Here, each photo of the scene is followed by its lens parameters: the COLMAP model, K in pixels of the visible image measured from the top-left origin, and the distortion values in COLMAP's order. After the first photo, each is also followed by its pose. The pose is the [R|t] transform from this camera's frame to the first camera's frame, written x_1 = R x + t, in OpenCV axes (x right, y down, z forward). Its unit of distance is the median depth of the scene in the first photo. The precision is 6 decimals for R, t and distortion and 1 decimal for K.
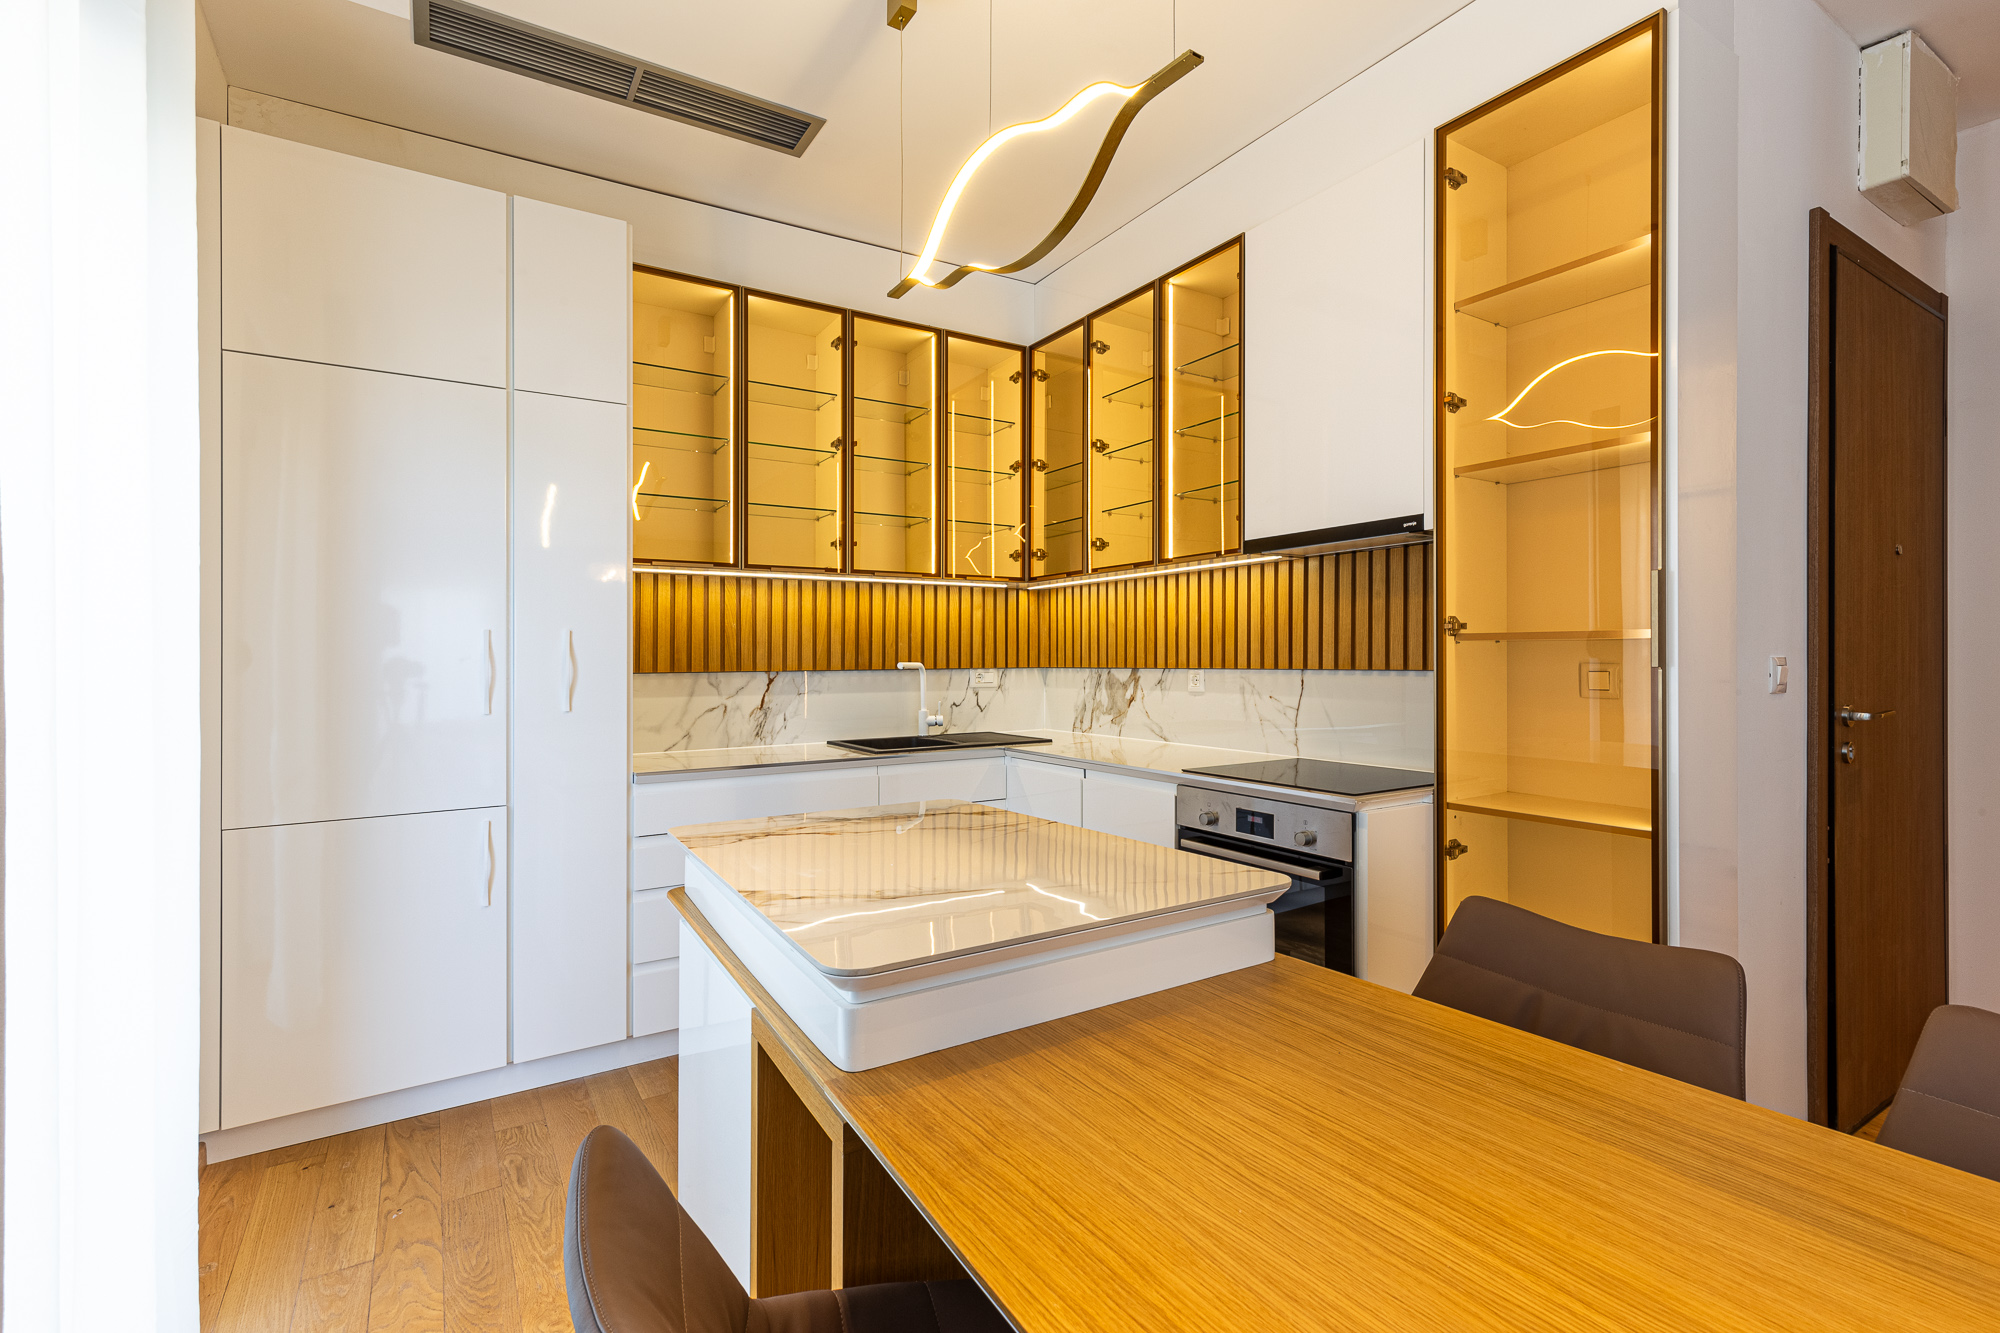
lens RADIAL K [[914.9, 0, 1011.0], [0, 914.9, 658.0], [0, 0, 1]] dist [0.006055, 0.000395]
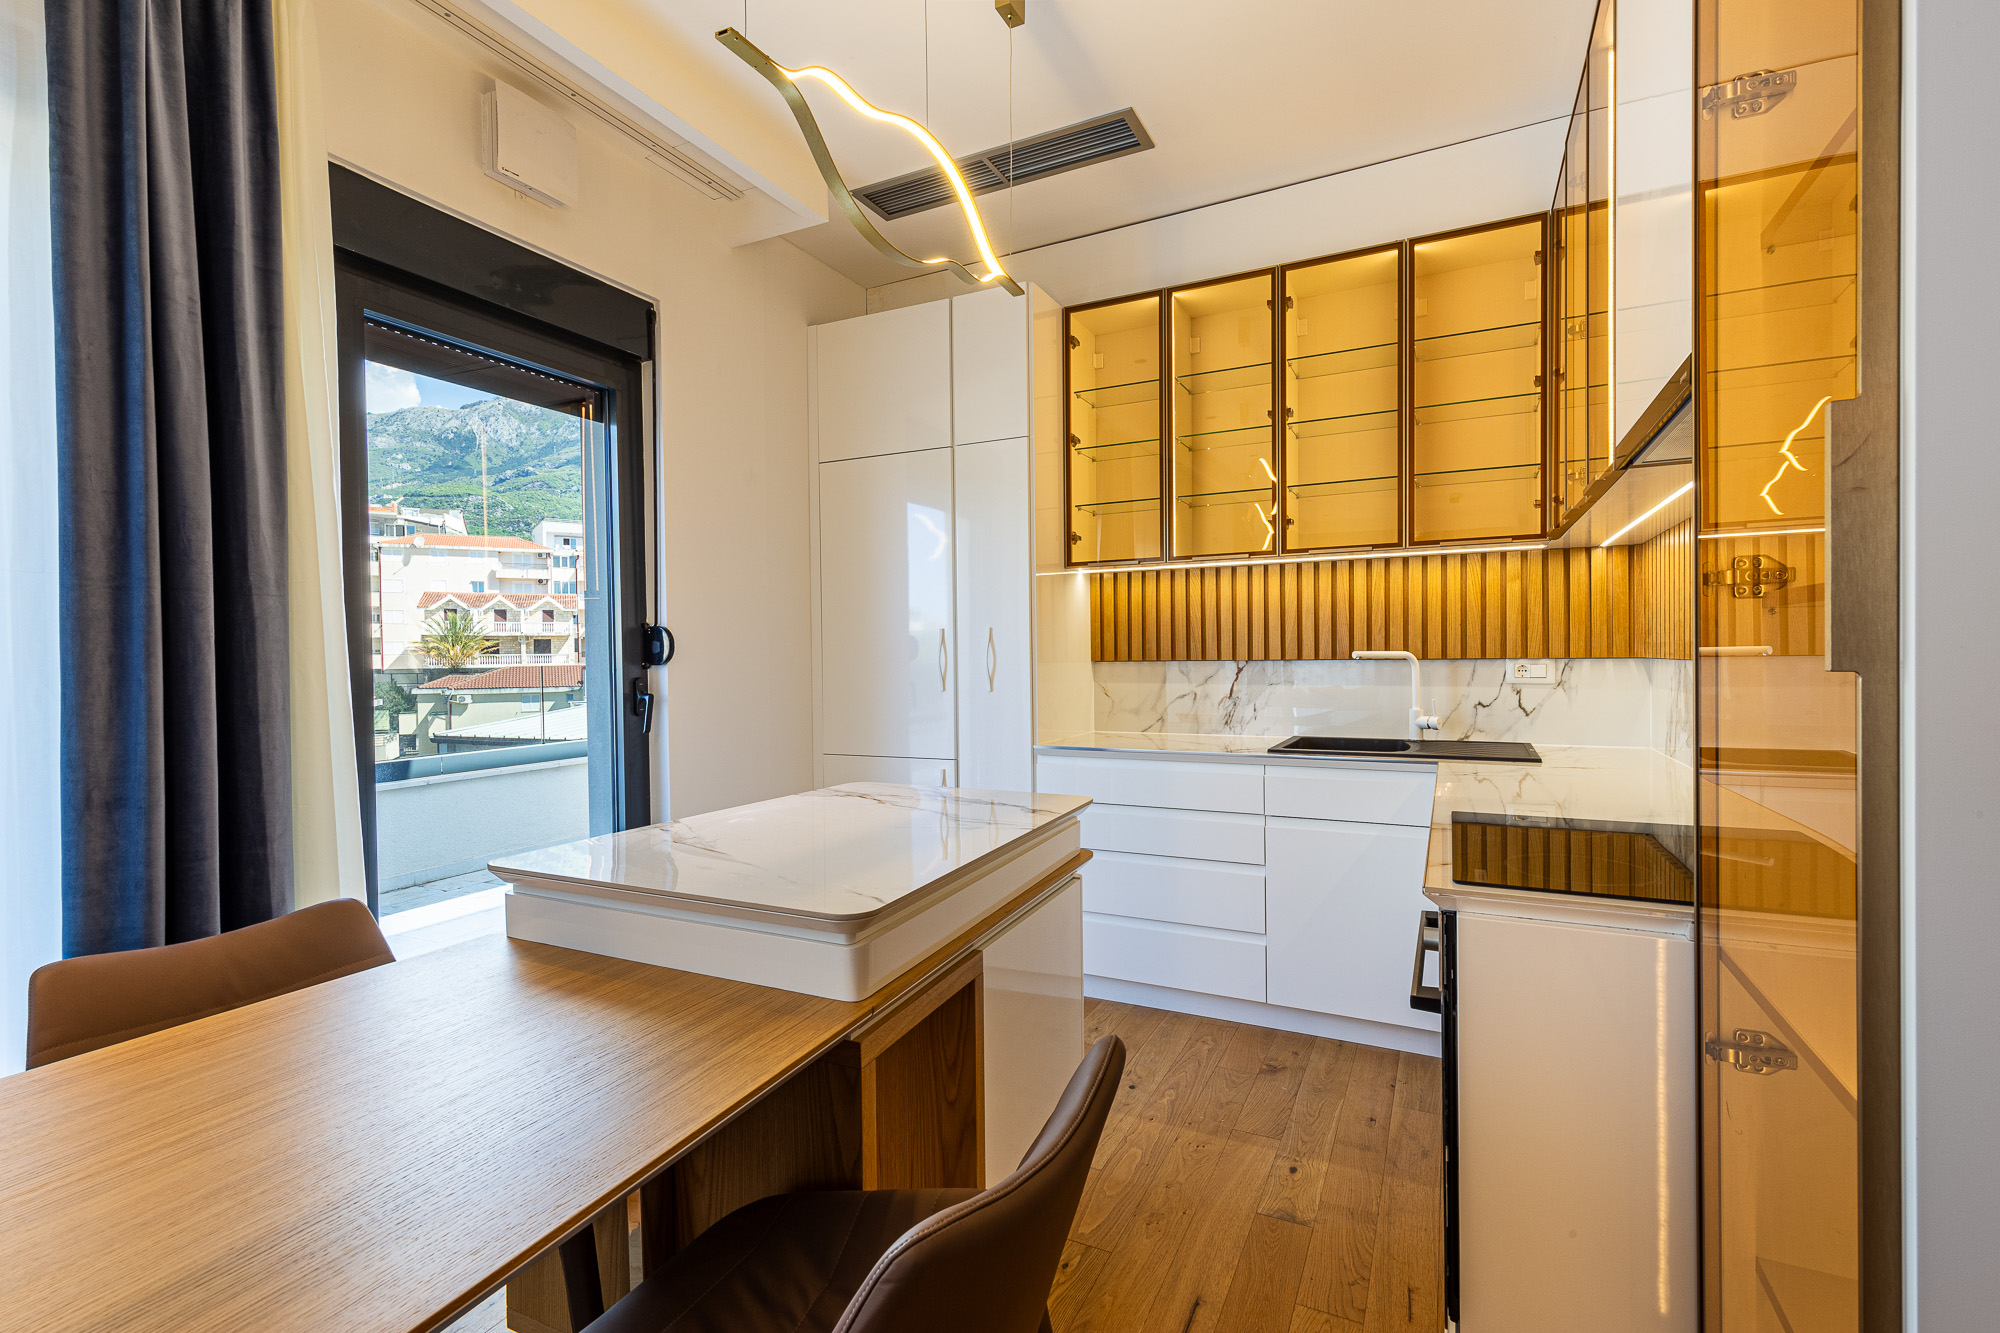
lens RADIAL K [[903.4, 0, 1001.4], [0, 903.4, 669.6], [0, 0, 1]] dist [0.008645, 0.000347]
pose [[0.508895, 0.018201, -0.860636, 0.456345], [0.009174, 0.999605, 0.026564, -0.003886], [0.860780, -0.021414, 0.508527, 0.288700]]
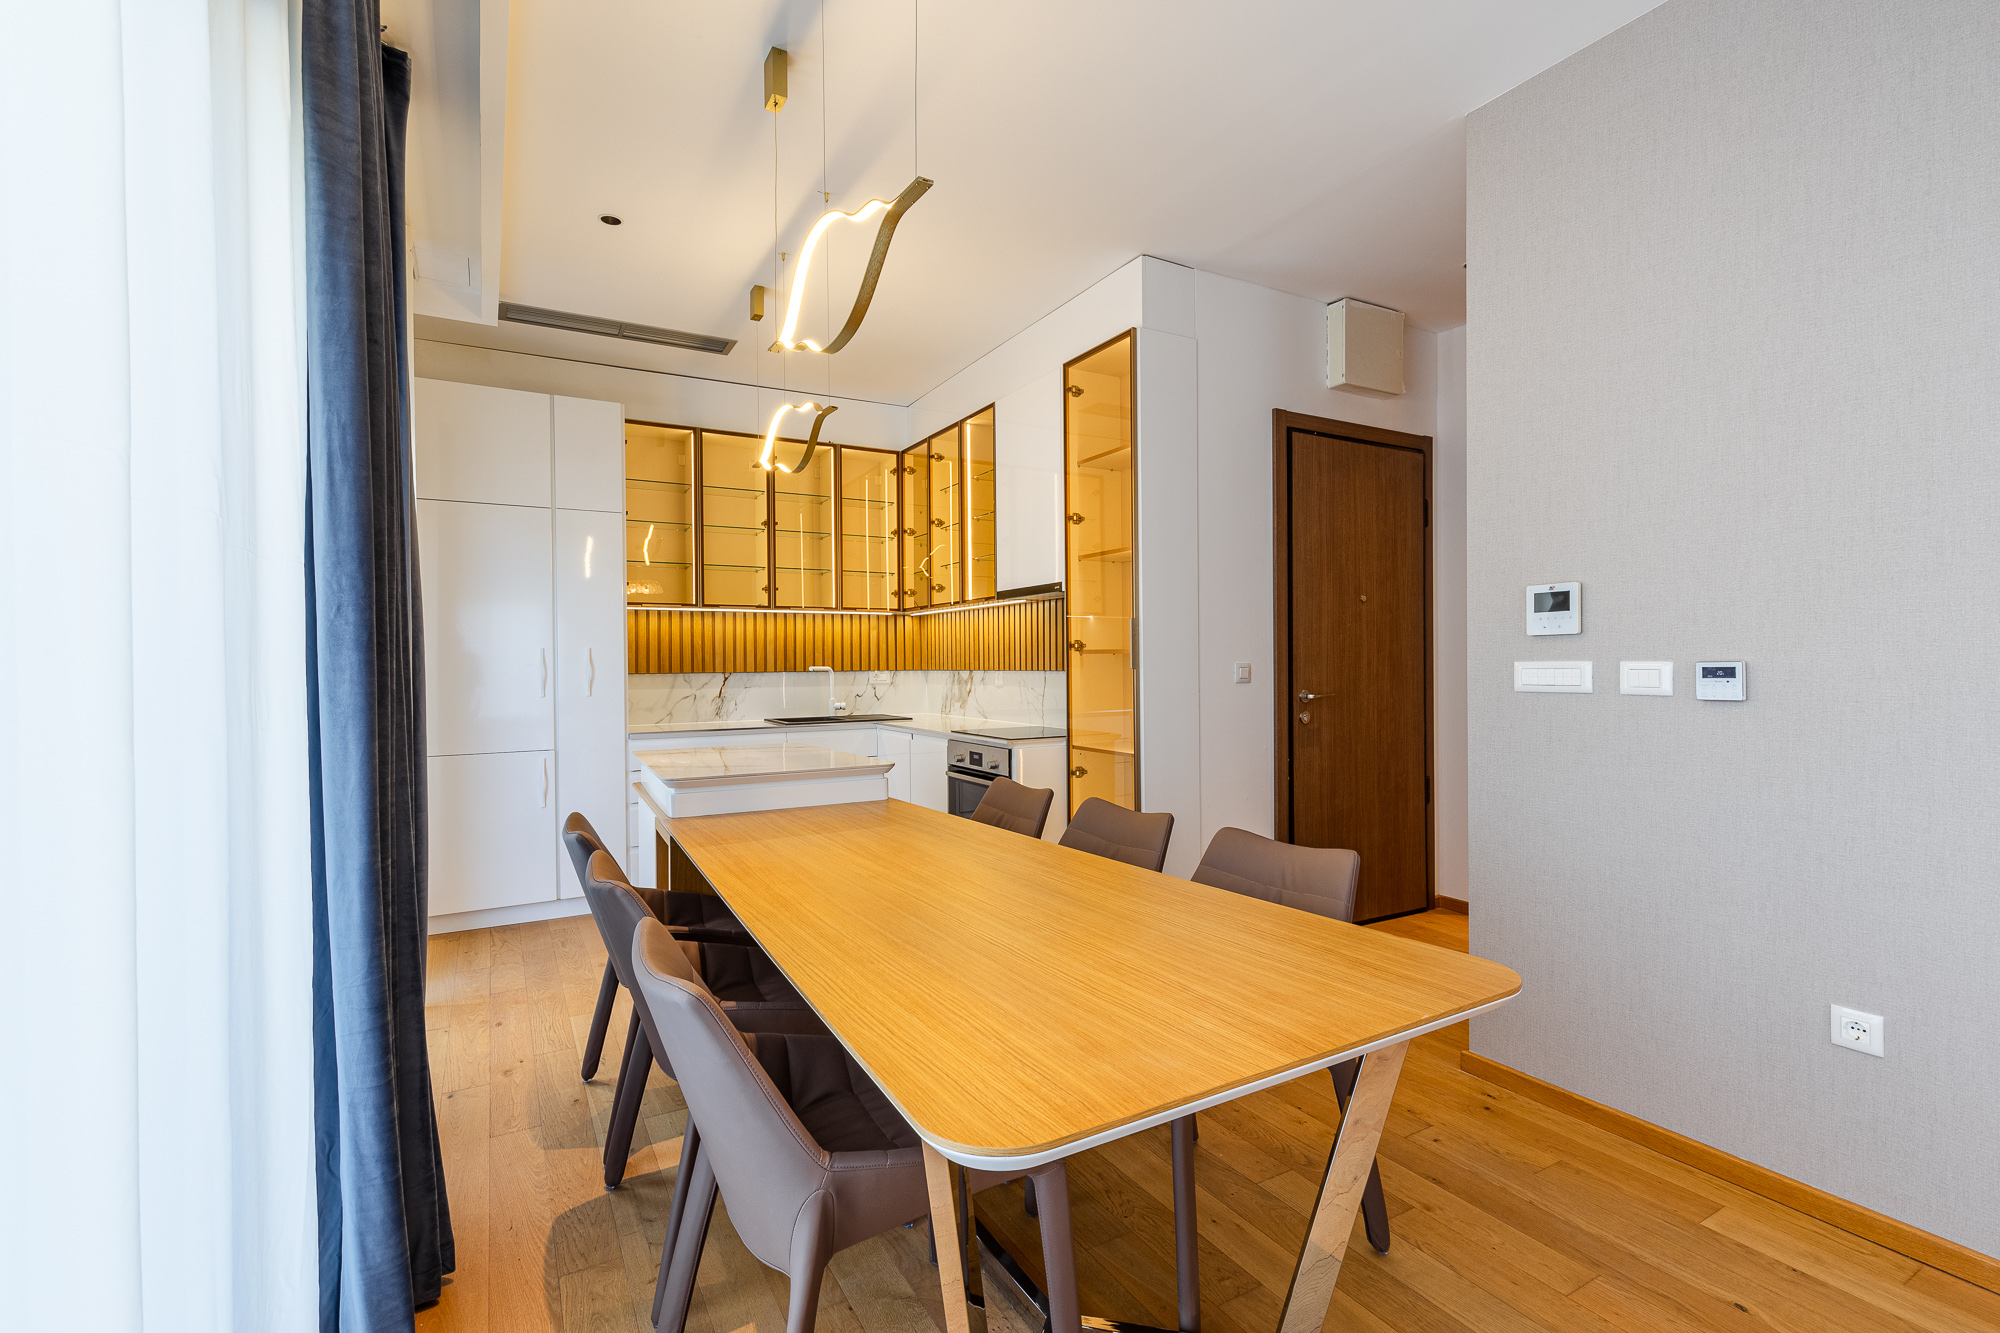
lens RADIAL K [[915.0, 0, 1017.0], [0, 915.0, 680.0], [0, 0, 1]] dist [0.010280, -0.000877]
pose [[0.998918, -0.001282, -0.046482, 0.297325], [0.002238, 0.999787, 0.020515, -0.003209], [0.046445, -0.020597, 0.998708, -0.507066]]
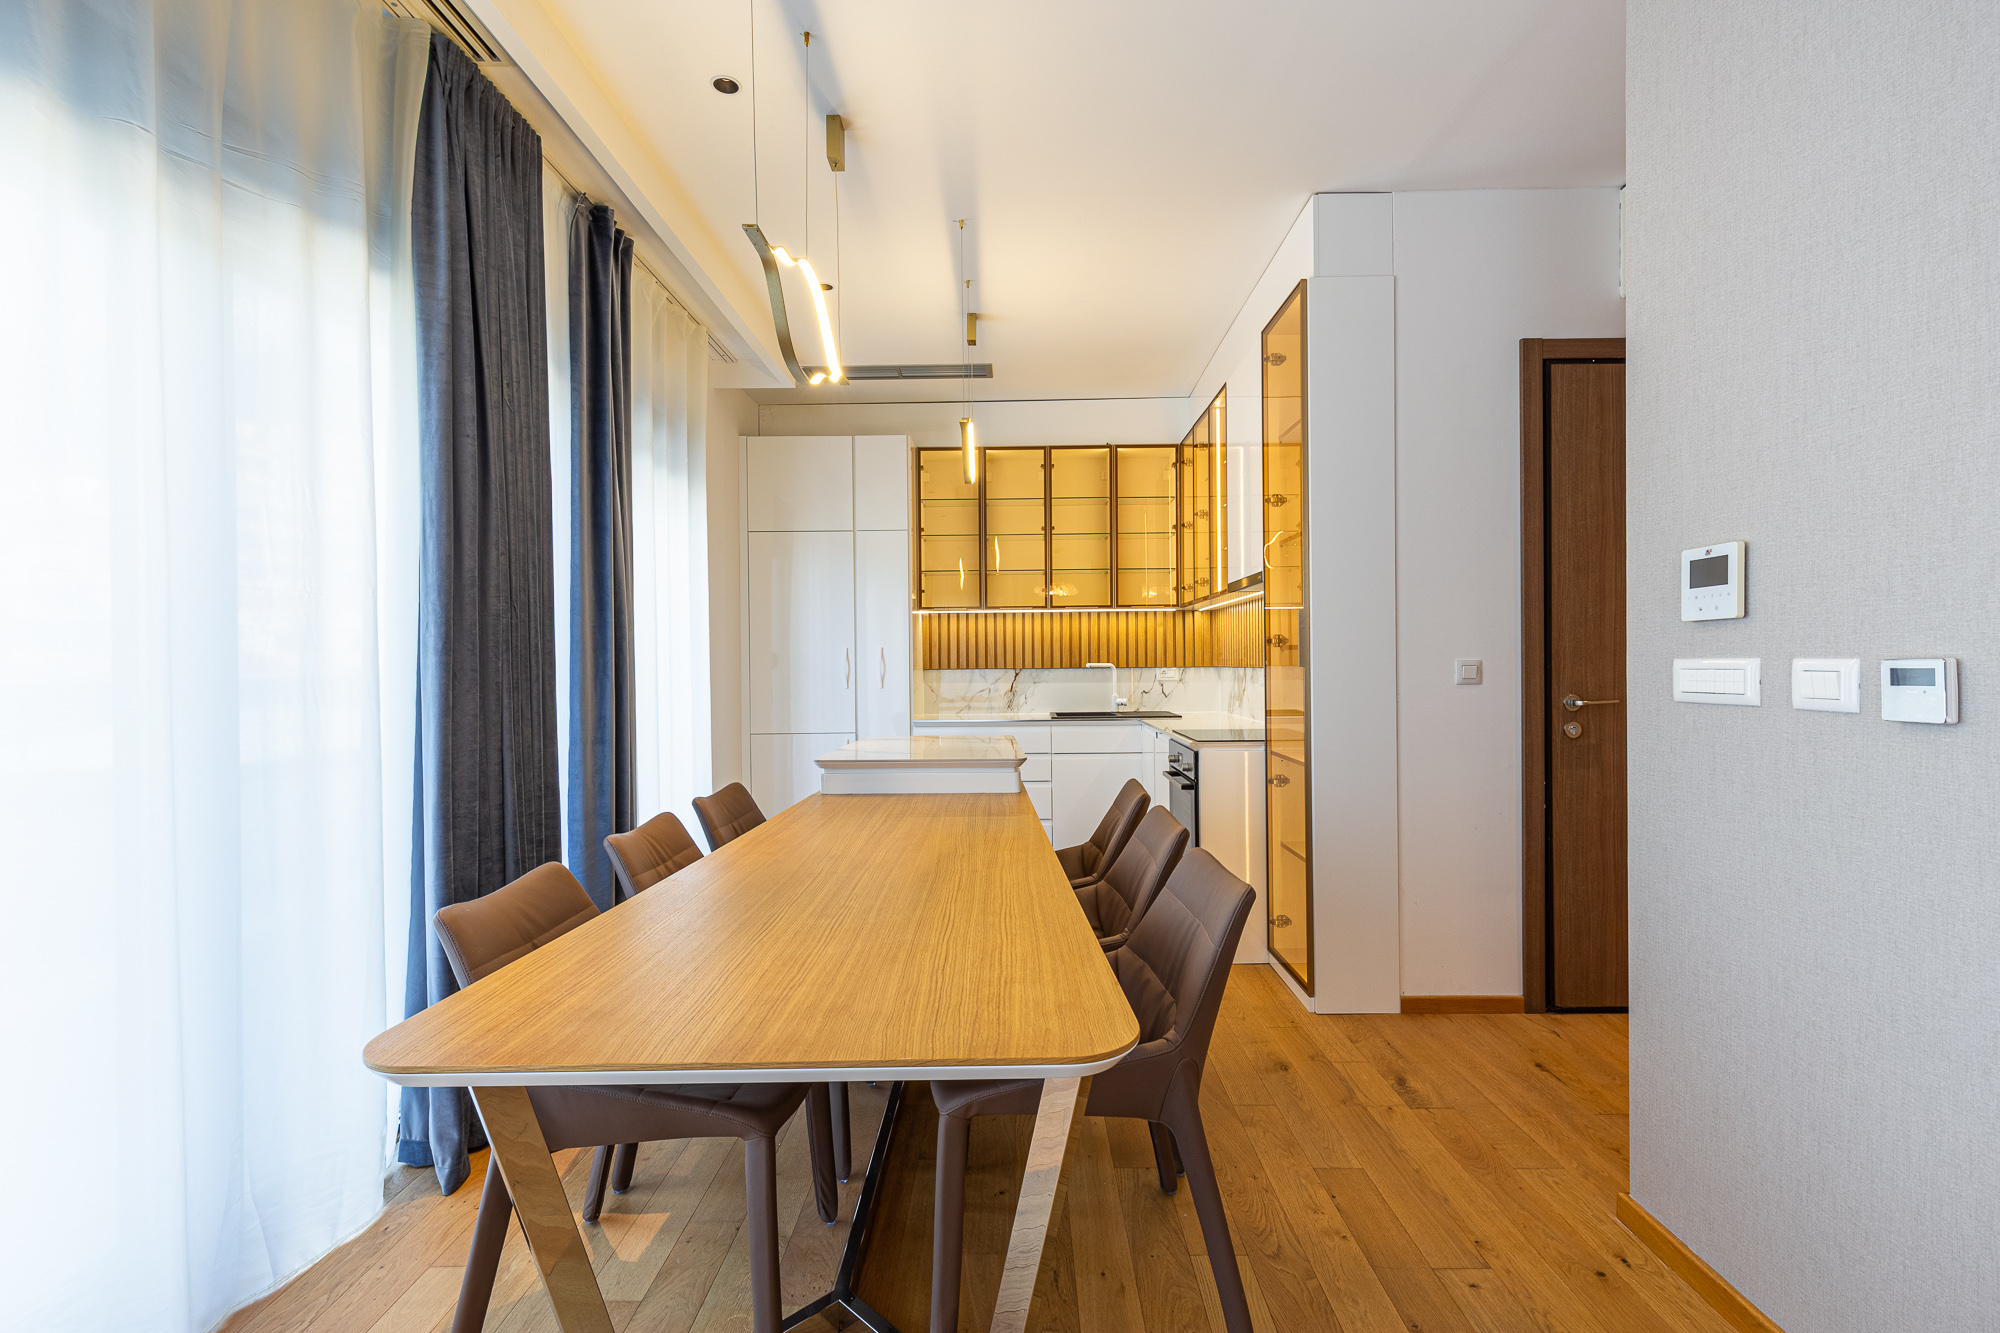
lens RADIAL K [[912.7, 0, 1001.6], [0, 912.7, 679.6], [0, 0, 1]] dist [0.003791, 0.000071]
pose [[0.833277, 0.008600, -0.552789, 0.636396], [0.004870, 0.999726, 0.022894, -0.003912], [0.552834, -0.021769, 0.833007, -0.391194]]
